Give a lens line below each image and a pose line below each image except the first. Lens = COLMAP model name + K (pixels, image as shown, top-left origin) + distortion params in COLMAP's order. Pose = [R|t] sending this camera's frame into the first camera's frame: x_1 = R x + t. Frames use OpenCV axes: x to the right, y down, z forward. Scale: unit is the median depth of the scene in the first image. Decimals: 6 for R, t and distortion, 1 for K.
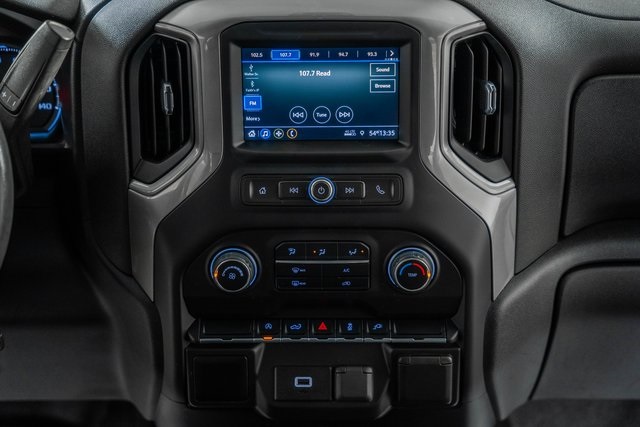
lens RADIAL K [[1276.0, 0, 324.4], [0, 1276.0, 216.4], [0, 0, 1]] dist [0.269266, 0.000000]
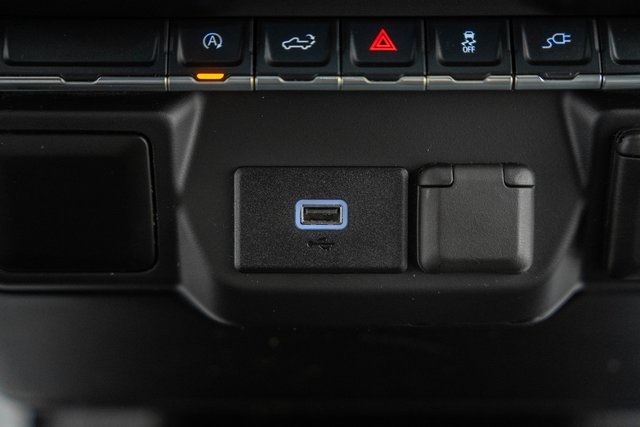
lens RADIAL K [[1276.0, 0, 322.2], [0, 1276.0, 215.0], [0, 0, 1]] dist [0.269266, 0.000000]
pose [[0.999671, -0.002168, 0.025561, -0.025413], [-0.000498, 0.994595, 0.103834, 0.098553], [-0.025648, -0.103813, 0.994266, 0.697682]]
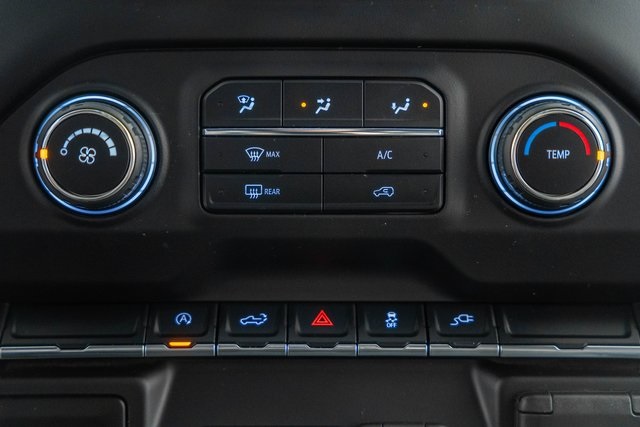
lens RADIAL K [[1276.0, 0, 322.8], [0, 1276.0, 219.7], [0, 0, 1]] dist [0.269266, 0.000000]
pose [[0.999568, 0.005851, 0.028794, -0.012902], [0.002872, 0.955827, -0.293916, 0.177255], [-0.029242, 0.293871, 0.955398, 0.633668]]
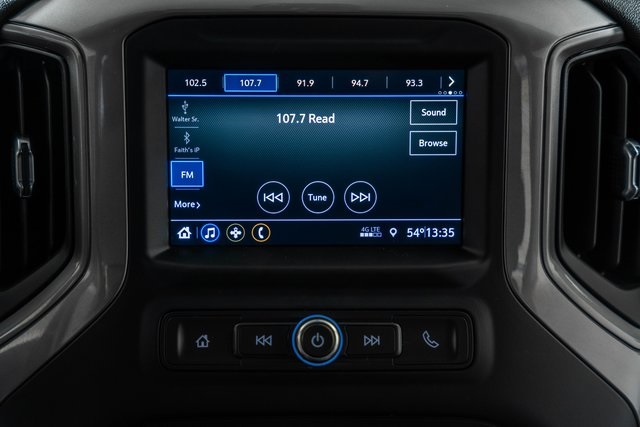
lens RADIAL K [[1276.0, 0, 324.7], [0, 1276.0, 212.1], [0, 0, 1]] dist [0.269266, 0.000000]
pose [[0.998945, 0.006075, 0.045509, -0.023049], [0.000390, 0.990049, -0.140725, 0.001164], [-0.045911, 0.140594, 0.989002, 0.473312]]
